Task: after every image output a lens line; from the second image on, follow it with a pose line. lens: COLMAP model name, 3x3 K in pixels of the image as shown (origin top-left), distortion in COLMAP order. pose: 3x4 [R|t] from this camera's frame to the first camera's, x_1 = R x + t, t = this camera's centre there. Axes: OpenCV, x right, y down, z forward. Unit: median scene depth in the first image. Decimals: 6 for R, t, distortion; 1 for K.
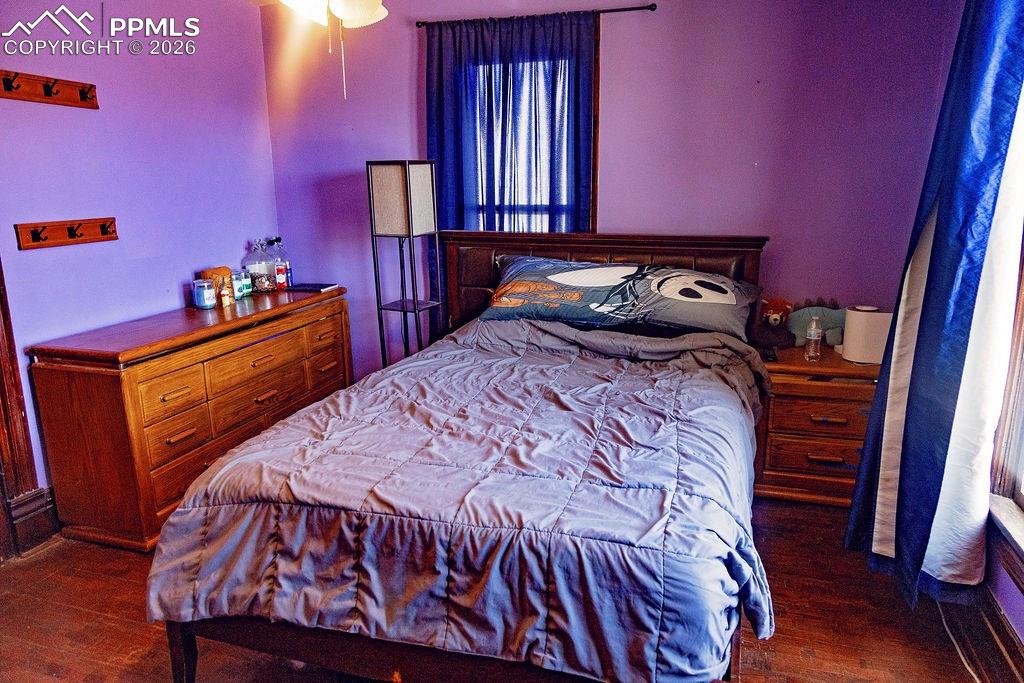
lens RADIAL K [[674.4, 0, 512.5], [0, 674.4, 336.7], [0, 0, 1]] dist [-0.000531, -0.000757]
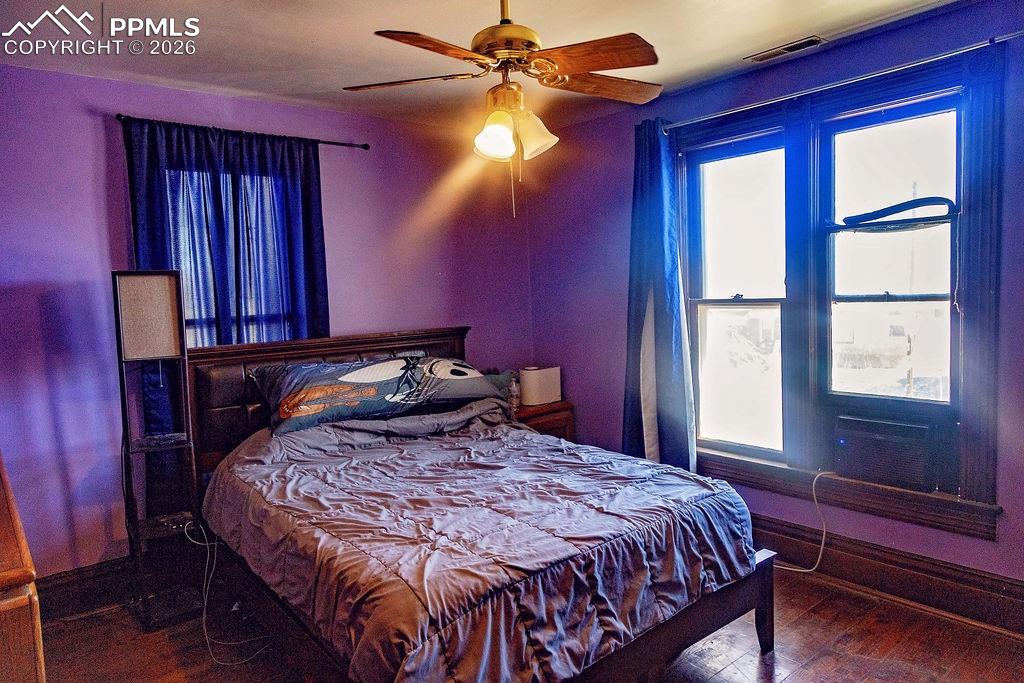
lens RADIAL K [[674.4, 0, 512.5], [0, 674.4, 336.7], [0, 0, 1]] dist [-0.000531, -0.000757]
pose [[0.543979, -0.080073, 0.835270, -1.137213], [0.217343, 0.974910, -0.048088, -0.074180], [-0.810462, 0.207699, 0.547734, 0.335752]]
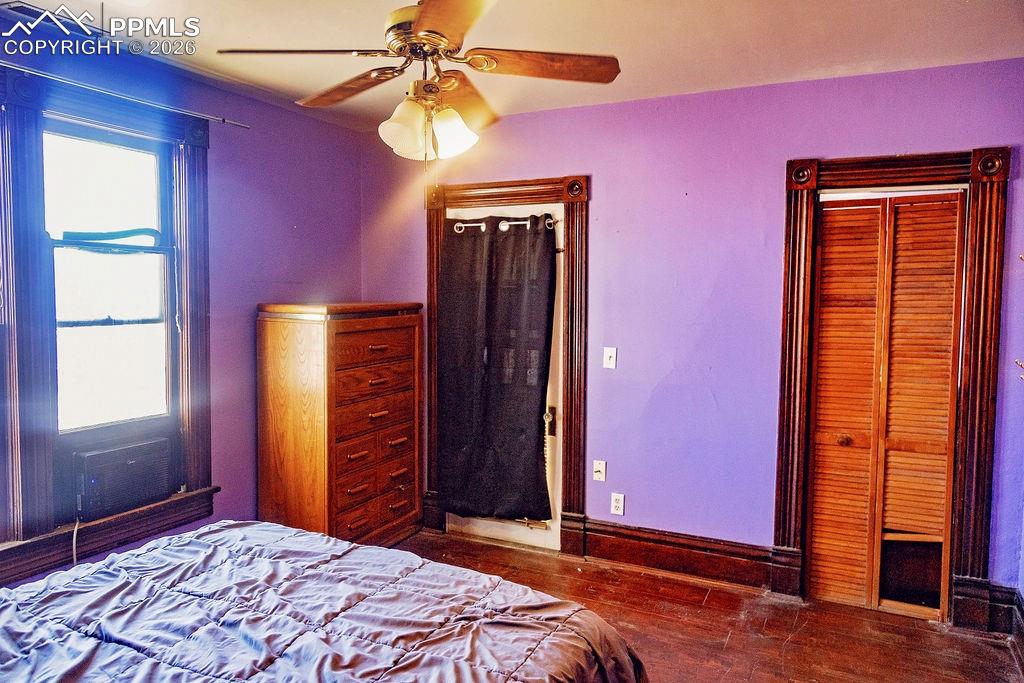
lens RADIAL K [[674.4, 0, 512.5], [0, 674.4, 336.7], [0, 0, 1]] dist [-0.000531, -0.000757]
pose [[-0.983632, 0.000350, 0.180191, -0.506751], [0.050522, 0.960424, 0.273923, -0.399055], [-0.172964, 0.278543, -0.944721, 1.809117]]
